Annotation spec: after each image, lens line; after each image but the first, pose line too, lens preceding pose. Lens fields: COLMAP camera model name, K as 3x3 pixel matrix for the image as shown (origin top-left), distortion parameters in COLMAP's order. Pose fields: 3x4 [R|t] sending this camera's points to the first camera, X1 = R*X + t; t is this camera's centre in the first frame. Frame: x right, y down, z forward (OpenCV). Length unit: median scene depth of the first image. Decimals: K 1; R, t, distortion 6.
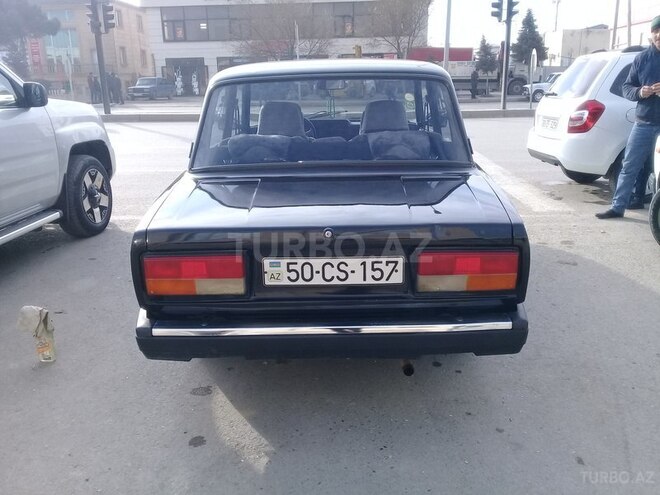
lens RADIAL K [[605.7, 0, 329.4], [0, 605.7, 259.3], [0, 0, 1]] dist [0.010709, -0.007197]
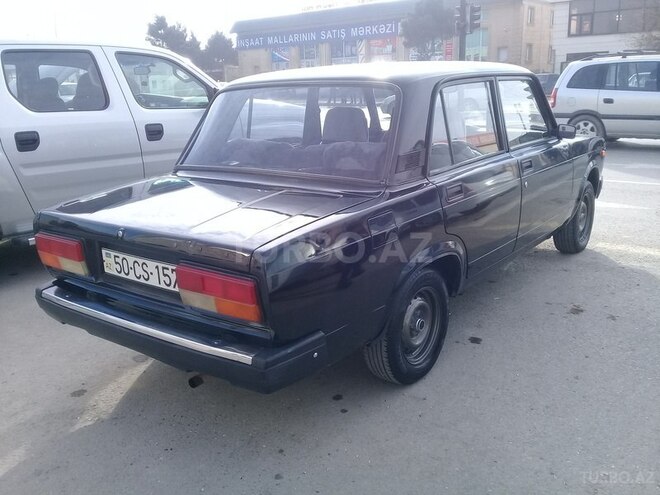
lens RADIAL K [[605.7, 0, 329.4], [0, 605.7, 259.3], [0, 0, 1]] dist [0.010709, -0.007197]
pose [[0.808939, 0.159392, -0.565872, 0.872115], [-0.156648, 0.986185, 0.053847, -0.107905], [0.566638, 0.045084, 0.822733, 0.304653]]
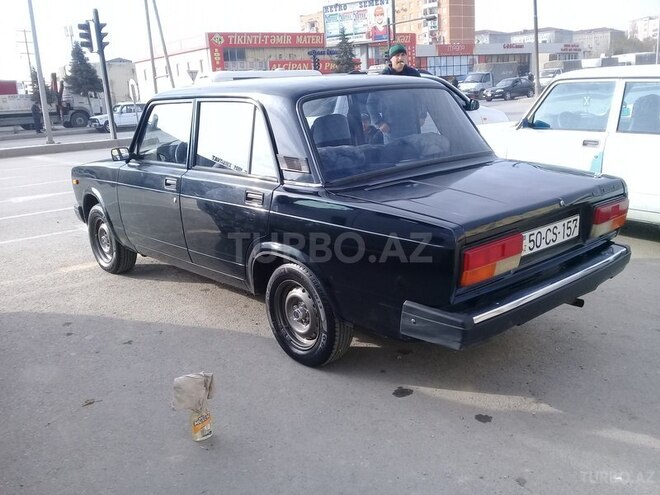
lens RADIAL K [[608.1, 0, 330.0], [0, 608.1, 247.5], [0, 0, 1]] dist [0.043898, 0.000521]
pose [[0.751604, -0.185375, 0.633030, -1.124925], [0.229069, 0.973323, 0.013049, -0.075557], [-0.618561, 0.135200, 0.774017, 0.307565]]
